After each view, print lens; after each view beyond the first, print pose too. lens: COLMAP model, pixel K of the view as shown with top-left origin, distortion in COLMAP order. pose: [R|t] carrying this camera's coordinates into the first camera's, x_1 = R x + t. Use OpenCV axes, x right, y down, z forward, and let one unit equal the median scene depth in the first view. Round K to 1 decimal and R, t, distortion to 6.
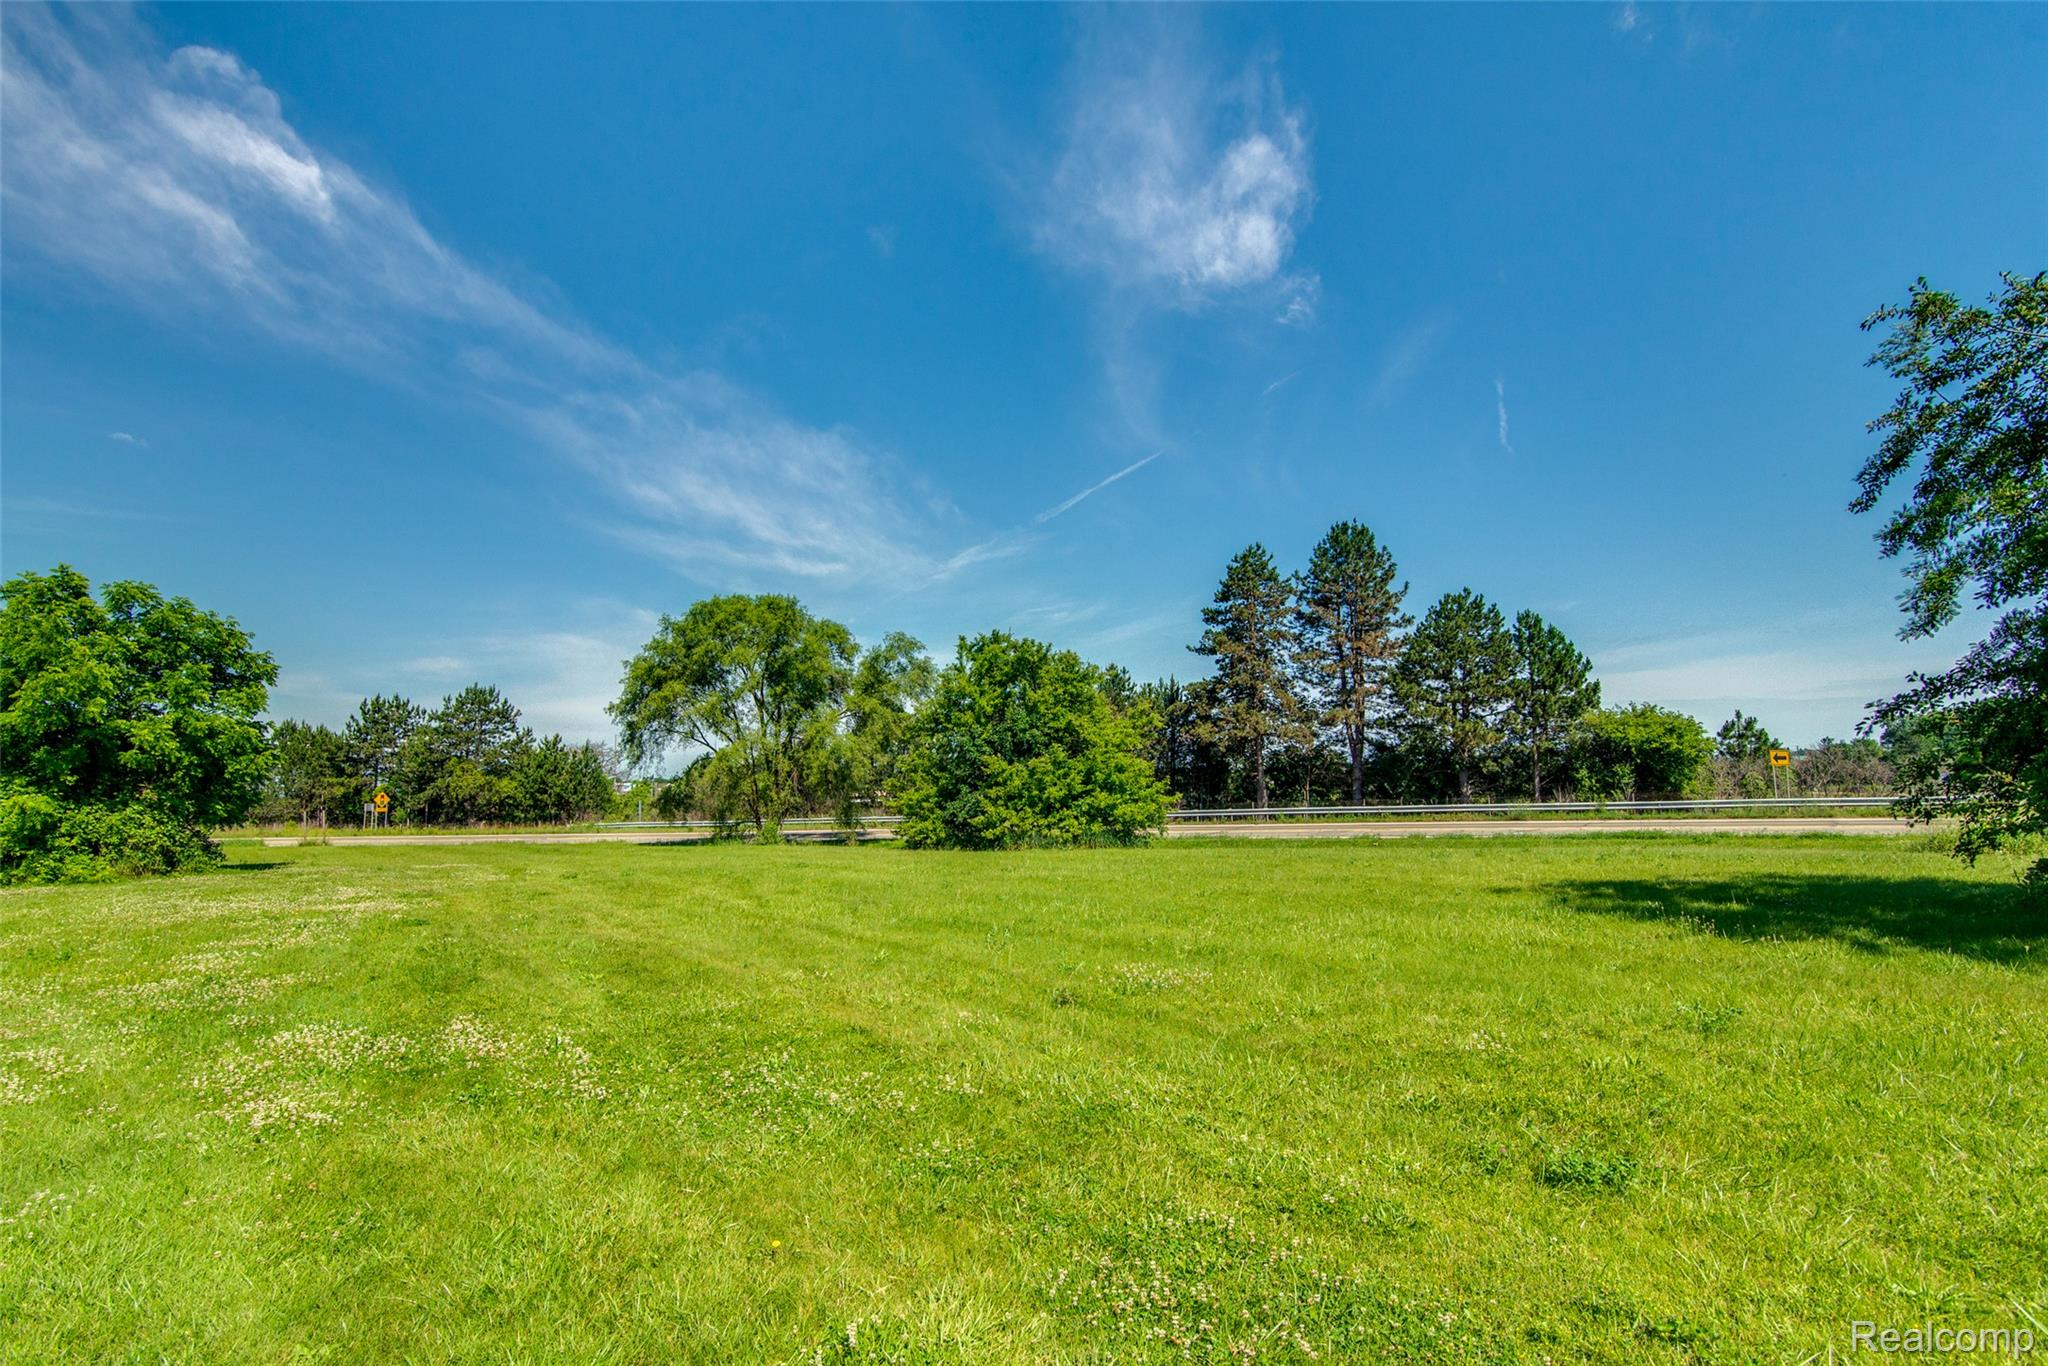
lens RADIAL K [[1075.1, 0, 994.7], [0, 1075.1, 687.1], [0, 0, 1]] dist [0.003845, 0.000373]
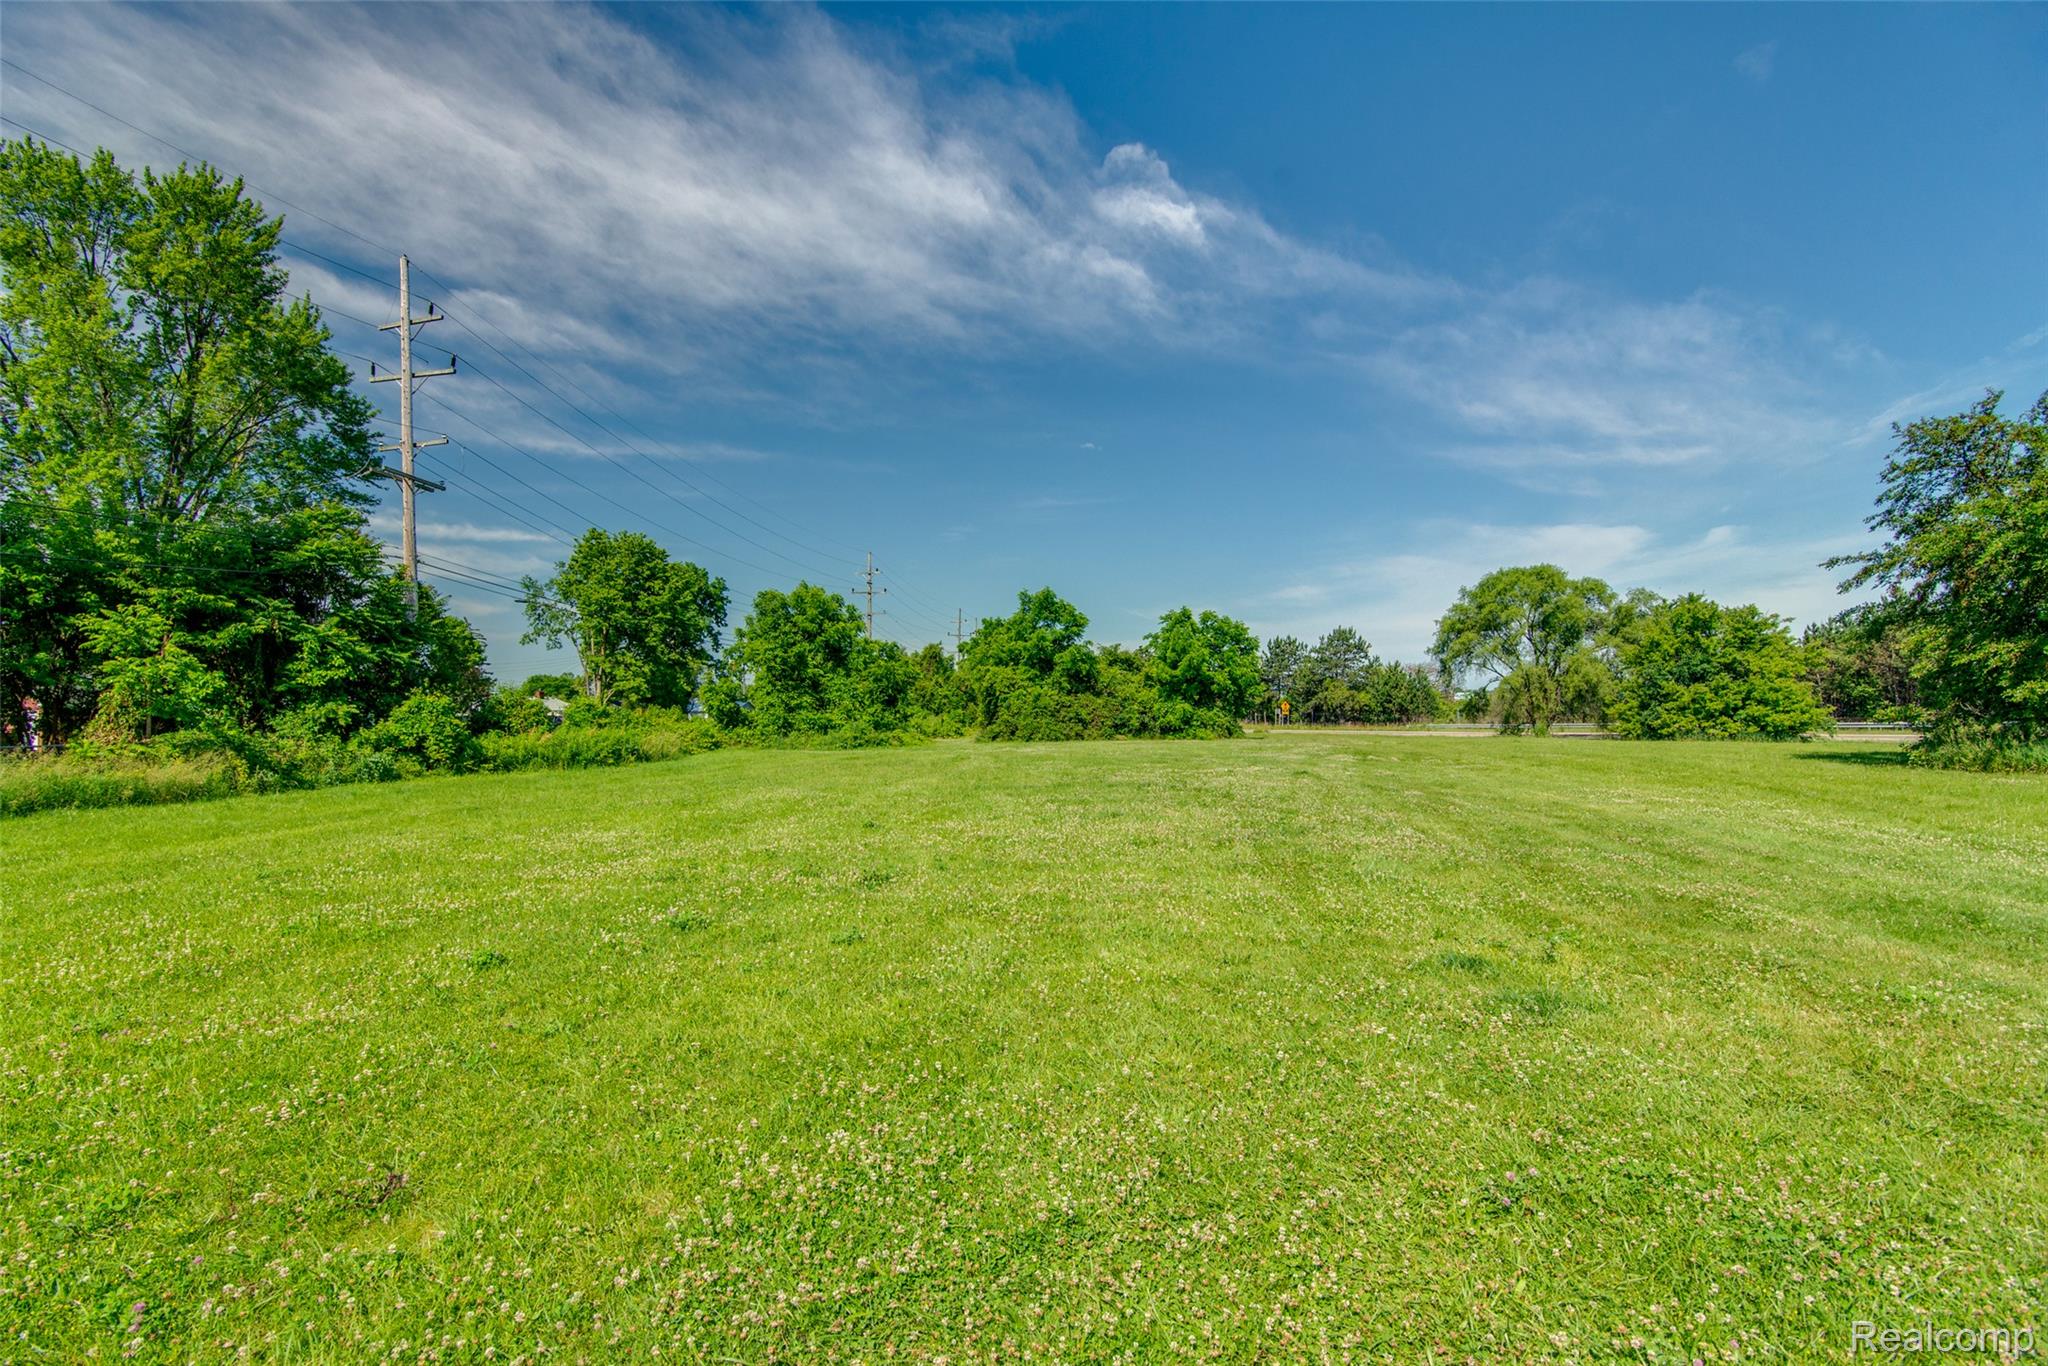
lens RADIAL K [[999.2, 0, 1024.0], [0, 999.2, 683.0], [0, 0, 1]] dist [-0.001958, -0.000455]
pose [[0.733952, -0.008154, -0.679153, 0.139803], [0.062125, 0.996542, 0.055174, -0.034587], [0.676354, -0.082687, 0.731920, -0.330380]]
